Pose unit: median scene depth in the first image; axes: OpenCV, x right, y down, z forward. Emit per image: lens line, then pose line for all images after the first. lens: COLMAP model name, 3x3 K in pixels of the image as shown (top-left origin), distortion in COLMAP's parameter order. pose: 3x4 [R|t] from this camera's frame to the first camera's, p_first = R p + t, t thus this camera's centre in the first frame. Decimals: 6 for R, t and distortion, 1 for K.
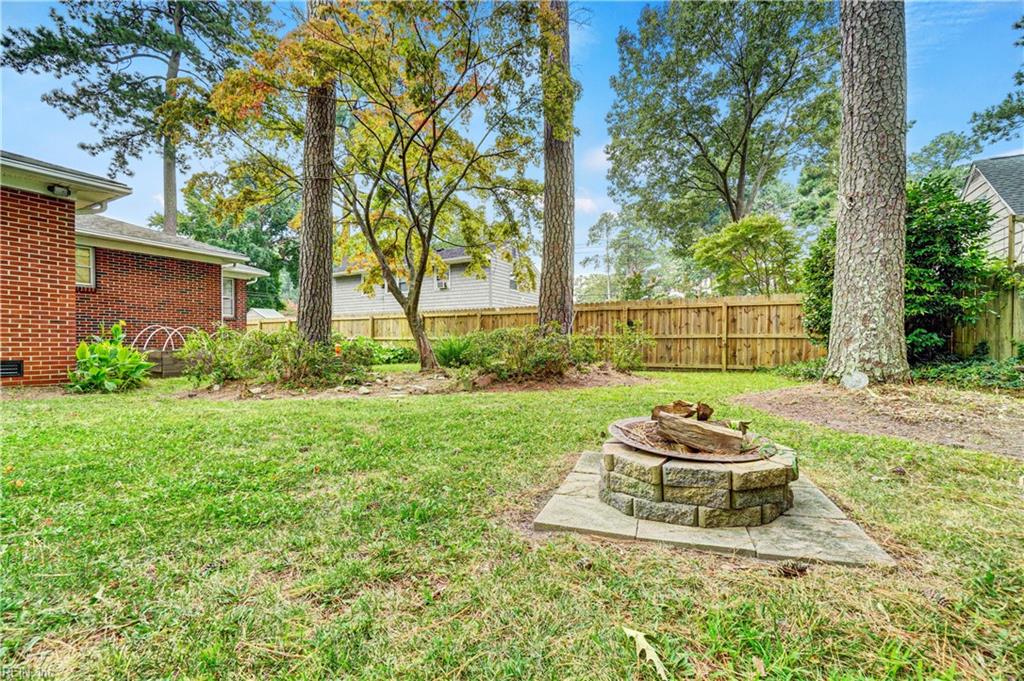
lens RADIAL K [[441.2, 0, 504.2], [0, 441.2, 347.6], [0, 0, 1]] dist [-0.003718, 0.000827]
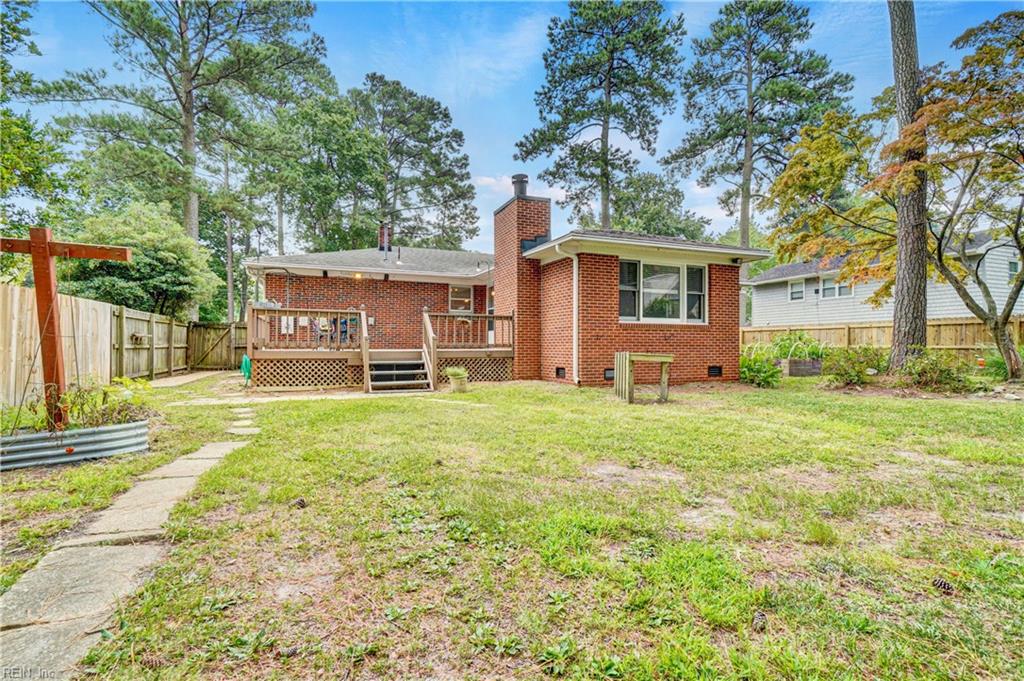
lens RADIAL K [[478.8, 0, 511.4], [0, 478.8, 337.3], [0, 0, 1]] dist [-0.000393, 0.002081]
pose [[0.797505, -0.014333, -0.603143, -0.436290], [-0.001481, 0.999668, -0.025714, -0.022754], [0.603311, 0.021400, 0.797219, -0.631394]]
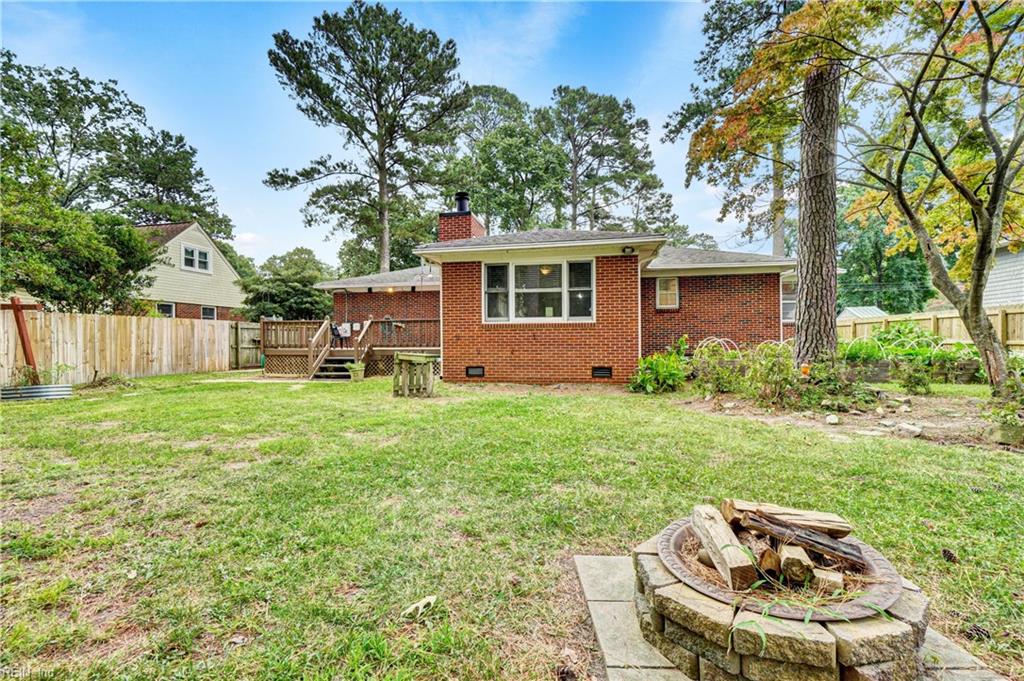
lens RADIAL K [[478.8, 0, 511.9], [0, 478.8, 344.4], [0, 0, 1]] dist [-0.000393, 0.002081]
pose [[0.344286, -0.000931, -0.938864, 0.235520], [0.001616, 0.999999, -0.000399, -0.034060], [0.938863, -0.001380, 0.344287, 0.070908]]
